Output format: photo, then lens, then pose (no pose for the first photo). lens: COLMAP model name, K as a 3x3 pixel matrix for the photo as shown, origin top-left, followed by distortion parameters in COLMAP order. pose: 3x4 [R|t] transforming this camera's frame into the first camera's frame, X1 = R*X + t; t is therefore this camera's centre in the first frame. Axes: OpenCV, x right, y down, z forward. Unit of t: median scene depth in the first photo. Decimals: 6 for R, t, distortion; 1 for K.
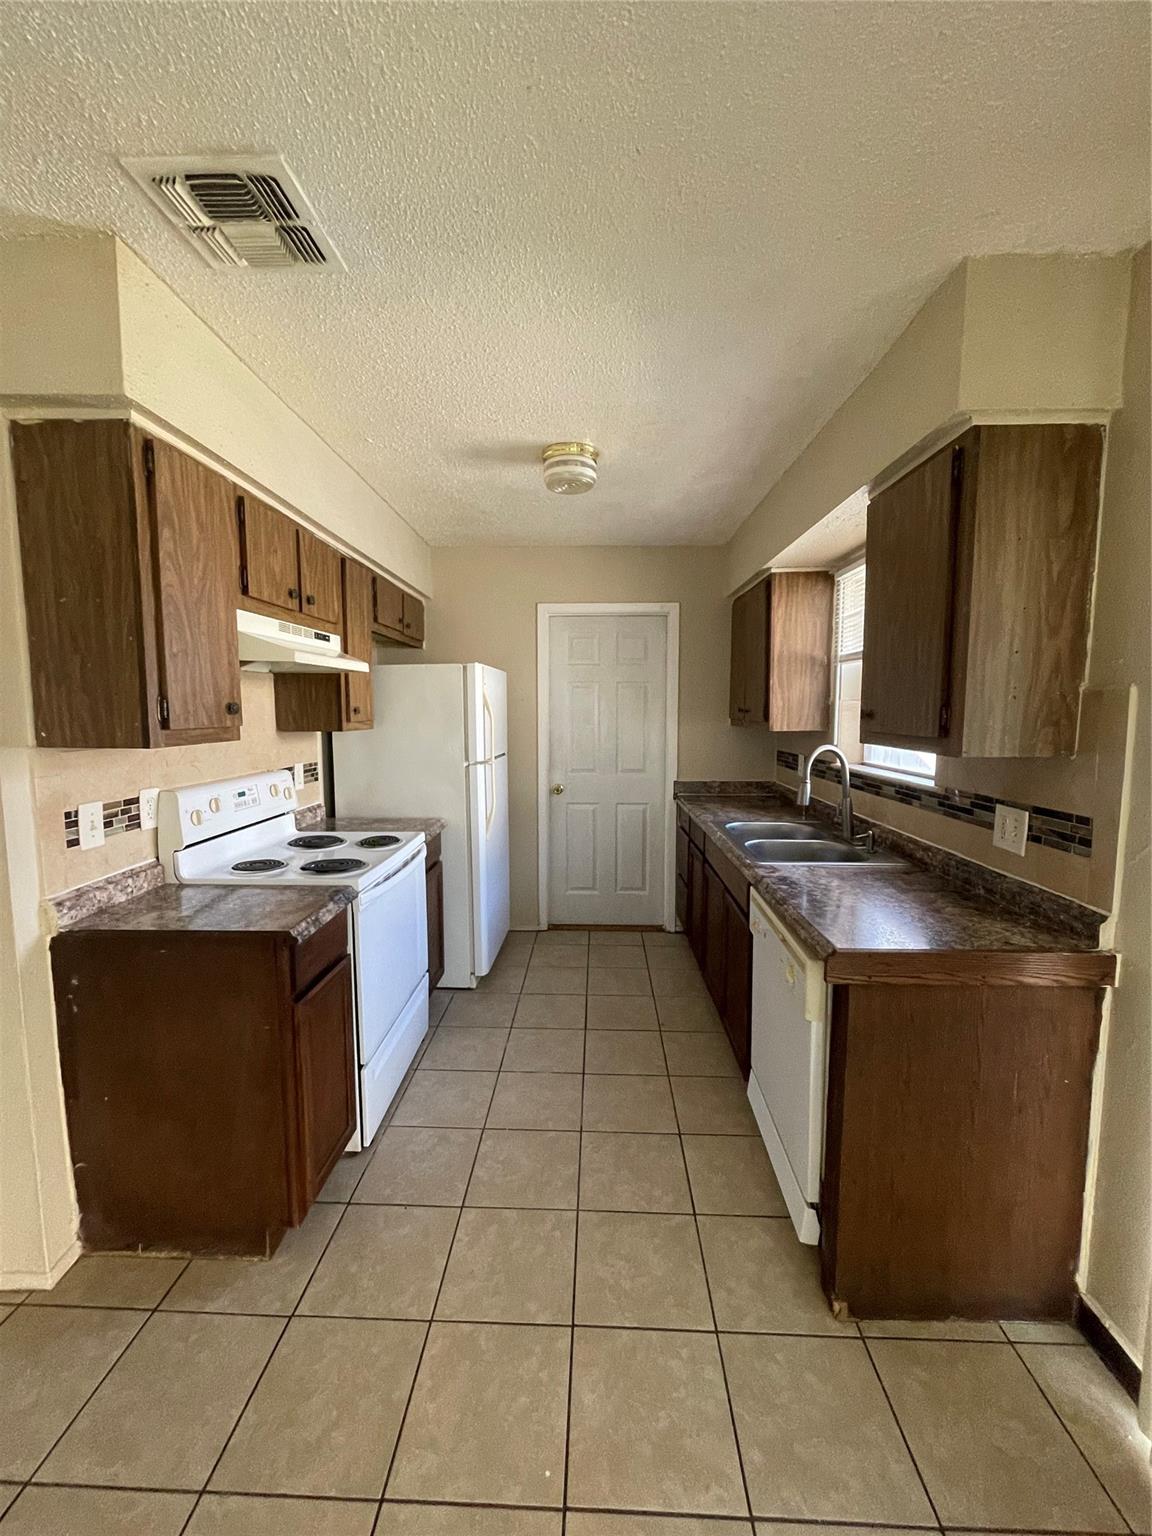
lens RADIAL K [[621.4, 0, 578.2], [0, 621.4, 769.4], [0, 0, 1]] dist [0.001527, -0.000174]
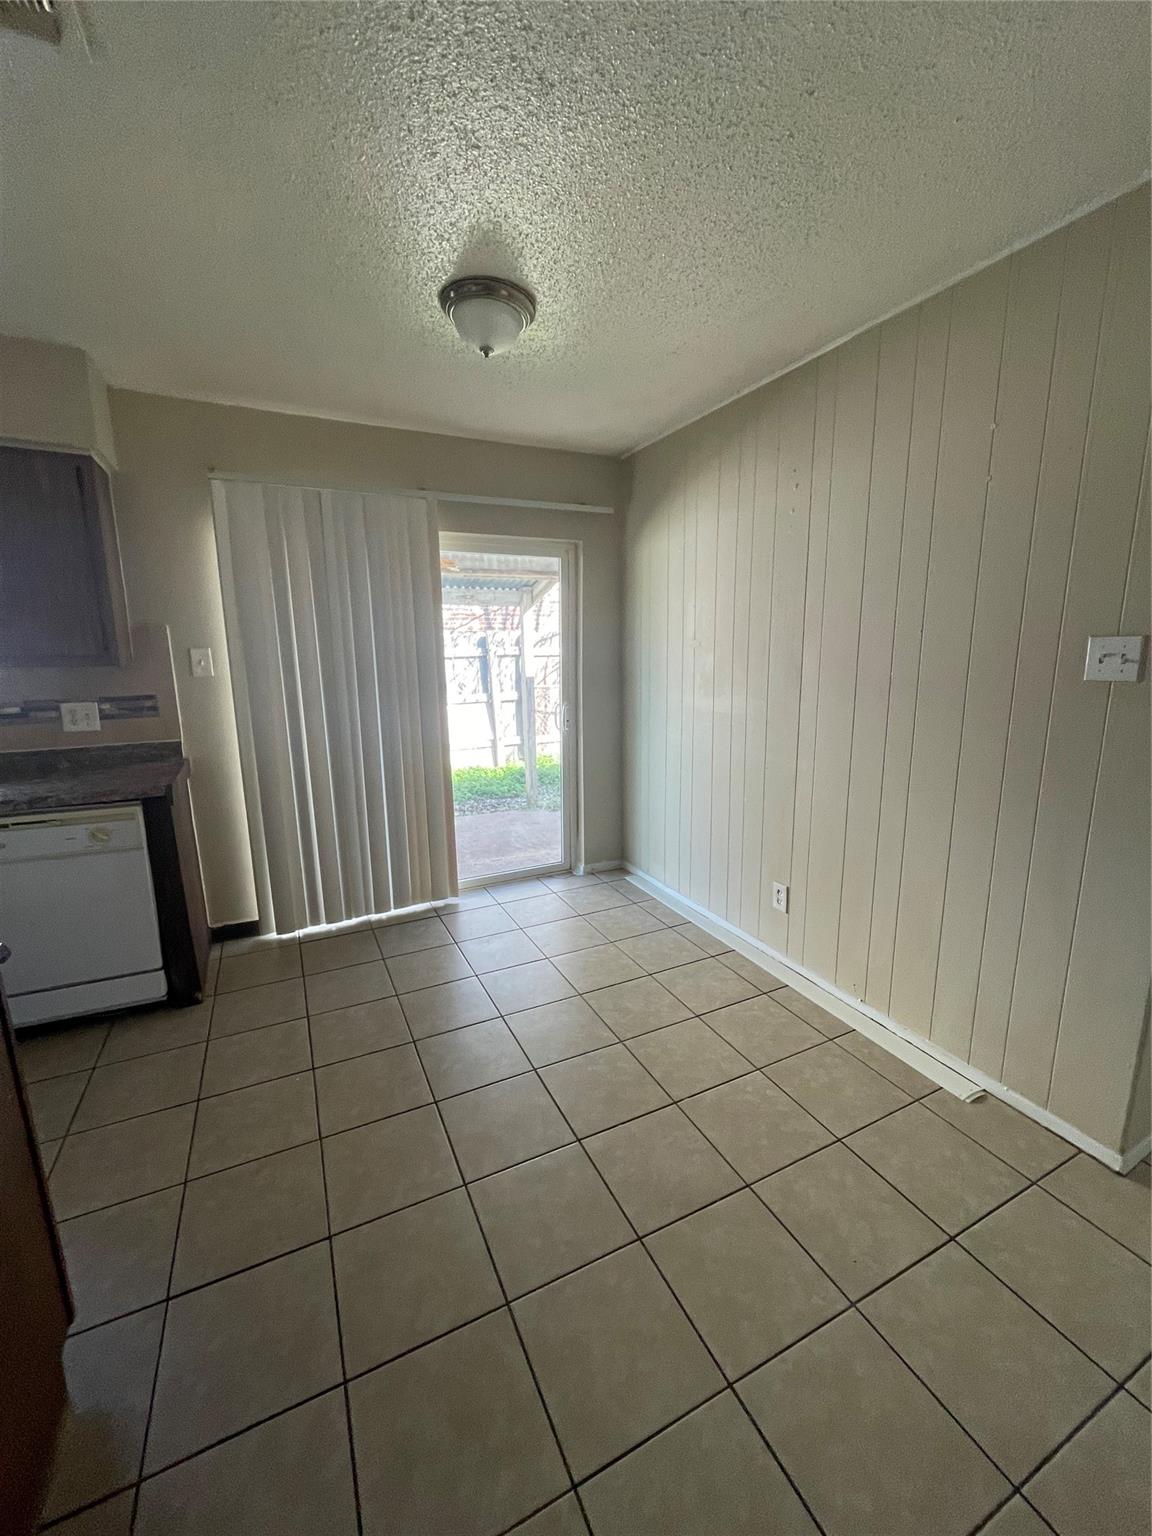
lens RADIAL K [[621.4, 0, 577.1], [0, 621.4, 772.5], [0, 0, 1]] dist [0.001527, -0.000174]
pose [[-0.464124, -0.184228, 0.866400, -1.369240], [0.097587, 0.961543, 0.256735, -0.051551], [-0.880378, 0.203706, -0.428297, 0.681487]]
